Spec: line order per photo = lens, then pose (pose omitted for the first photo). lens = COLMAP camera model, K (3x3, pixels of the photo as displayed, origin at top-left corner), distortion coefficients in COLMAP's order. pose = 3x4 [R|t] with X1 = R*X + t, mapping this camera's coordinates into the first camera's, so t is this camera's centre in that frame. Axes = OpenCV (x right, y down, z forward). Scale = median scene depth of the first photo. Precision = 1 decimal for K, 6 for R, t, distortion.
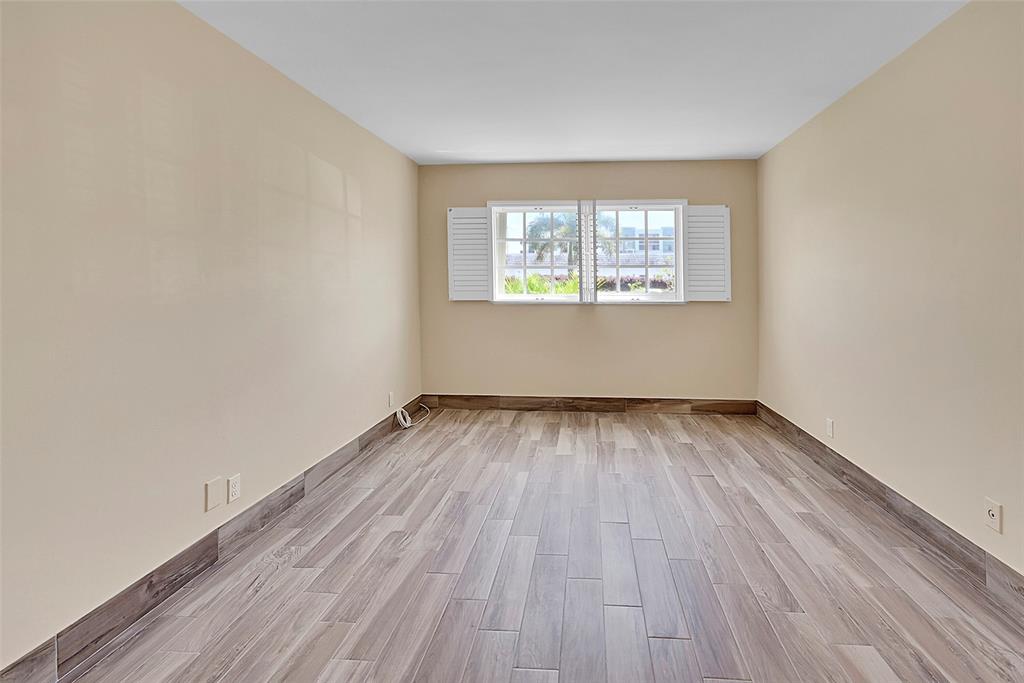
lens RADIAL K [[444.4, 0, 571.4], [0, 444.4, 298.3], [0, 0, 1]] dist [-0.000135, -0.000163]
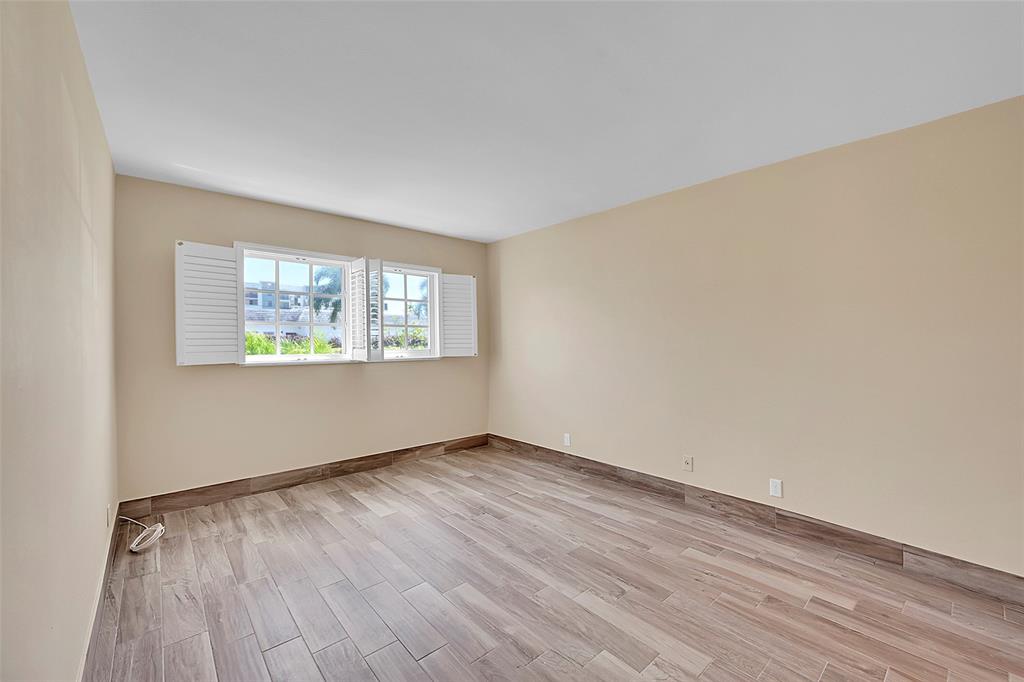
lens RADIAL K [[406.1, 0, 511.3], [0, 406.1, 351.9], [0, 0, 1]] dist [-0.000299, -0.000031]
pose [[0.718194, -0.022057, 0.695493, -0.345002], [0.025406, 0.999662, 0.005468, -0.007304], [-0.695379, 0.013743, 0.718512, 0.119342]]
